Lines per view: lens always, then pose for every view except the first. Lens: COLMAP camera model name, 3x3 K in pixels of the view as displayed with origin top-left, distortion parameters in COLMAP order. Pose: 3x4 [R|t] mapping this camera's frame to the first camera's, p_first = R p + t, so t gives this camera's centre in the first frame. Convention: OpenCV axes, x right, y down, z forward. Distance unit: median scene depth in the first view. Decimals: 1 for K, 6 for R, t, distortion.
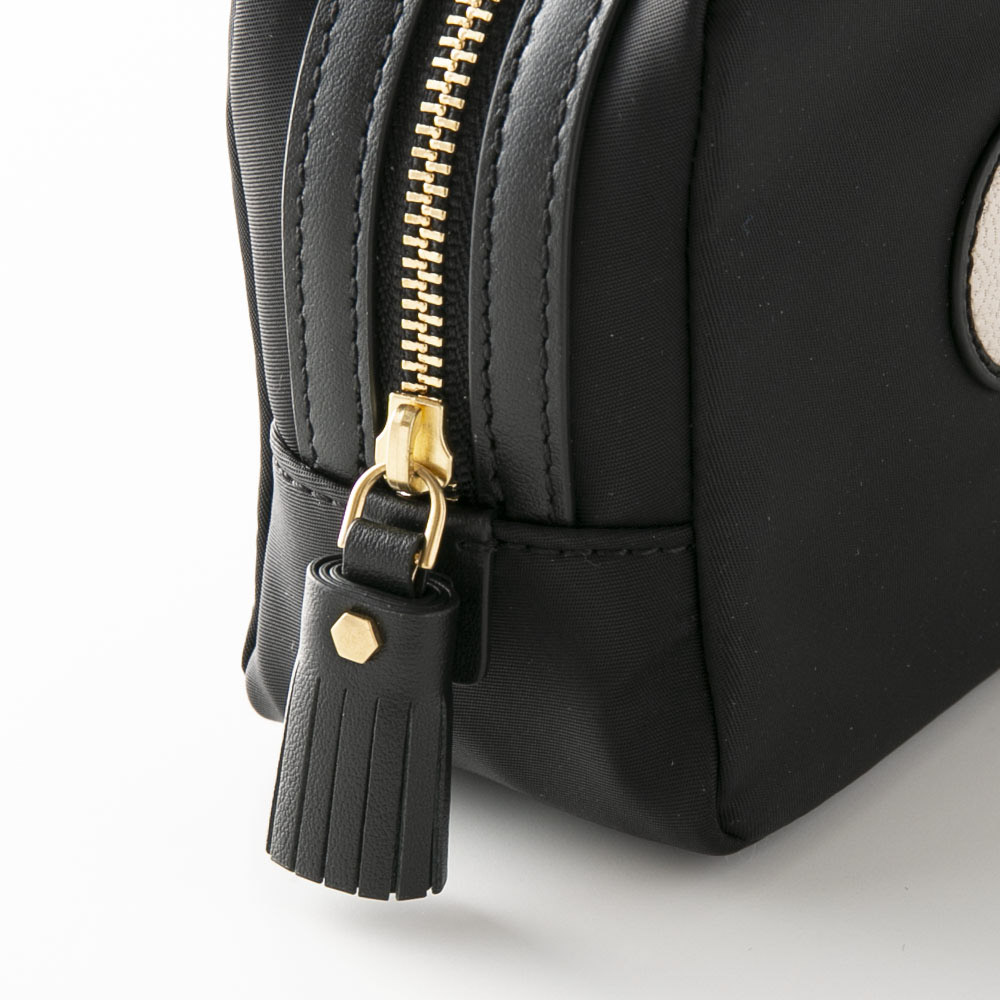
lens RADIAL K [[4244.1, 0, 500.1], [0, 4244.1, 499.9], [0, 0, 1]] dist [0.055132, 0.000000]
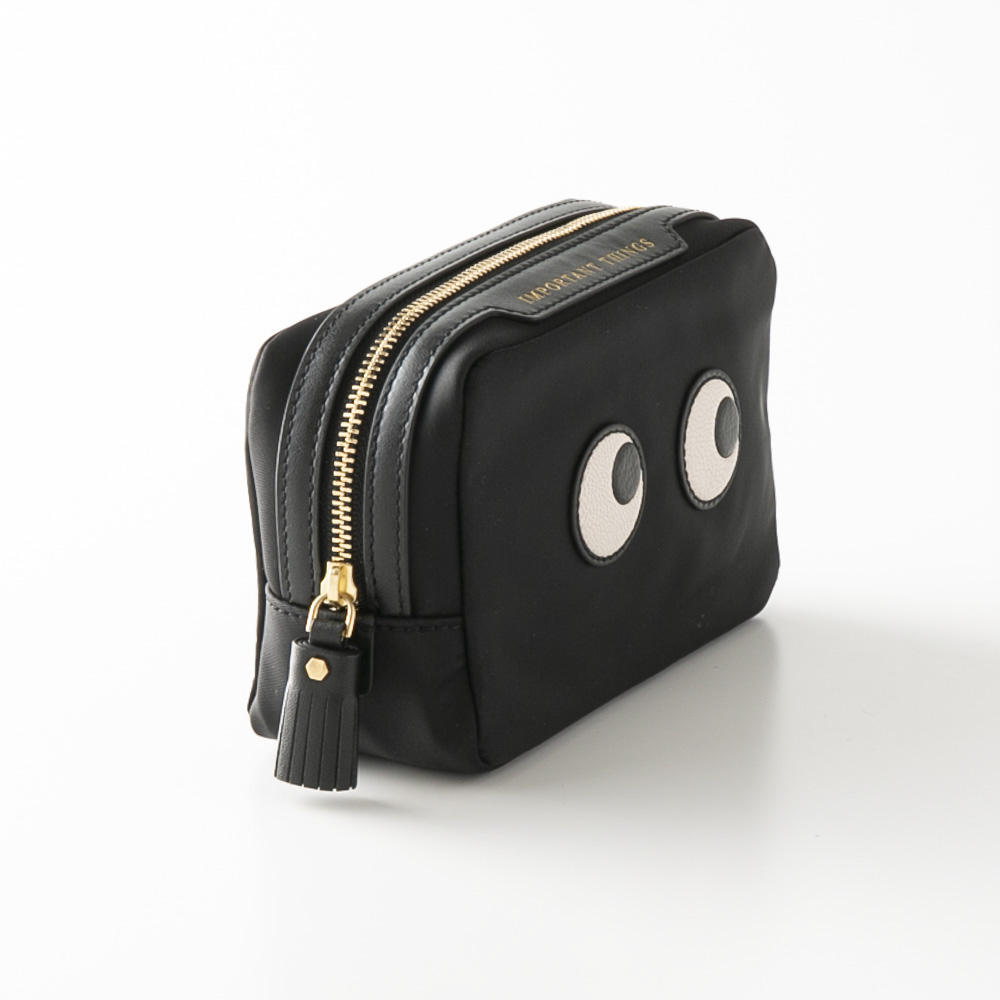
lens RADIAL K [[4244.1, 0, 500.0], [0, 4244.1, 499.9], [0, 0, 1]] dist [0.055132, 0.000000]
pose [[0.993839, -0.030792, 0.106467, -0.174679], [0.045118, 0.989833, -0.134890, 0.251725], [-0.101231, 0.138863, 0.985124, -1.244317]]
